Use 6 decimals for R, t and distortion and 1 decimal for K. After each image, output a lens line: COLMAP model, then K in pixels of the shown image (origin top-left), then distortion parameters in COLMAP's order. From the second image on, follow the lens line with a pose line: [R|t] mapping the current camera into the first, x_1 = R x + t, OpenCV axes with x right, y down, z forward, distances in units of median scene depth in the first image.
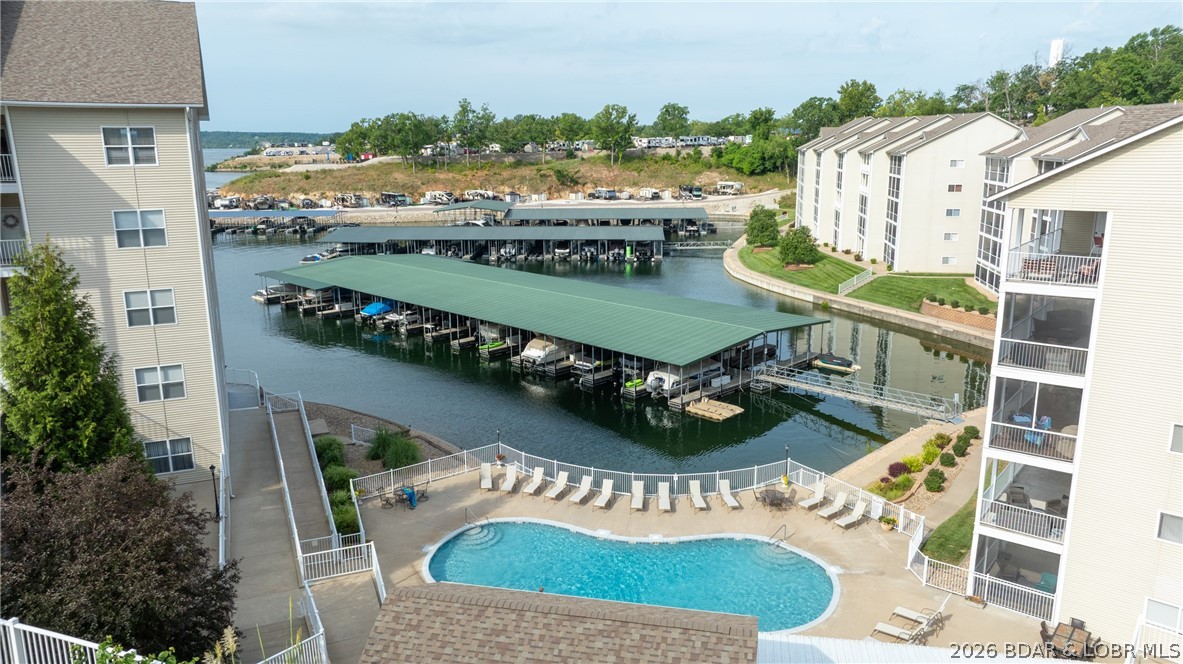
lens RADIAL K [[845.3, 0, 594.9], [0, 845.3, 330.6], [0, 0, 1]] dist [-0.006743, 0.009516]
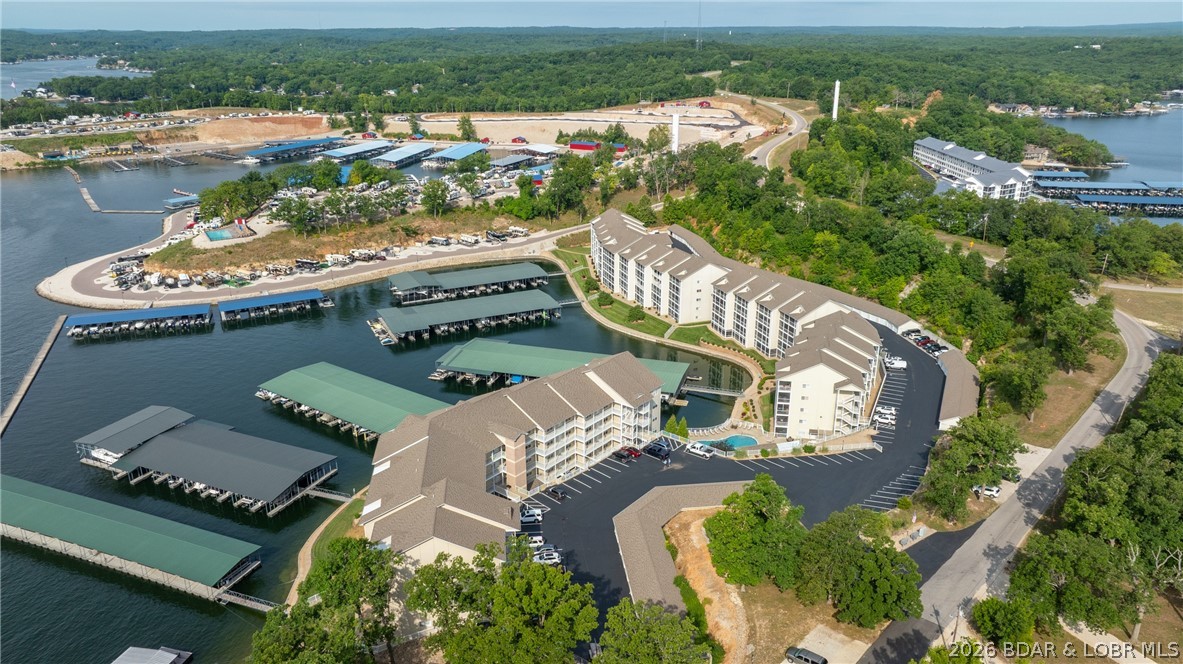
lens RADIAL K [[845.3, 0, 594.9], [0, 845.3, 330.6], [0, 0, 1]] dist [-0.006743, 0.009516]
pose [[0.889009, -0.152976, 0.431580, -0.417972], [0.101550, 0.984939, 0.139936, -0.184992], [-0.446487, -0.080577, 0.891155, -0.497662]]
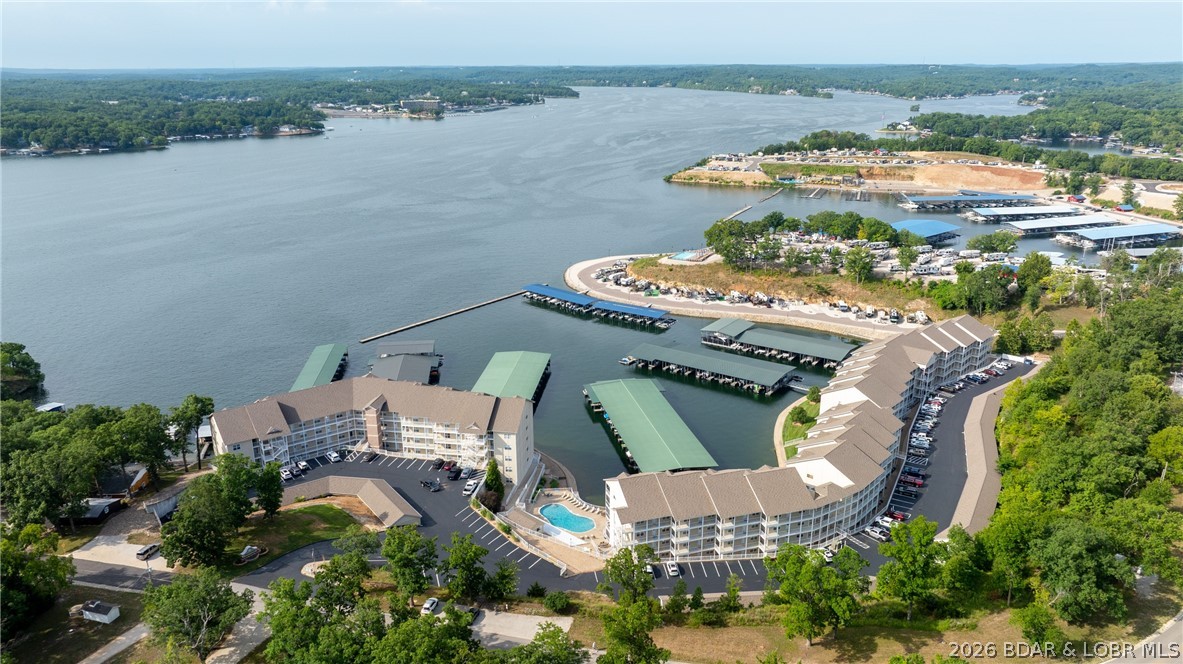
lens RADIAL K [[845.3, 0, 594.9], [0, 845.3, 330.6], [0, 0, 1]] dist [-0.006743, 0.009516]
pose [[0.846877, 0.168659, -0.504335, 0.408000], [-0.125584, 0.984978, 0.118516, -0.239666], [0.516748, -0.037032, 0.855337, -0.542513]]
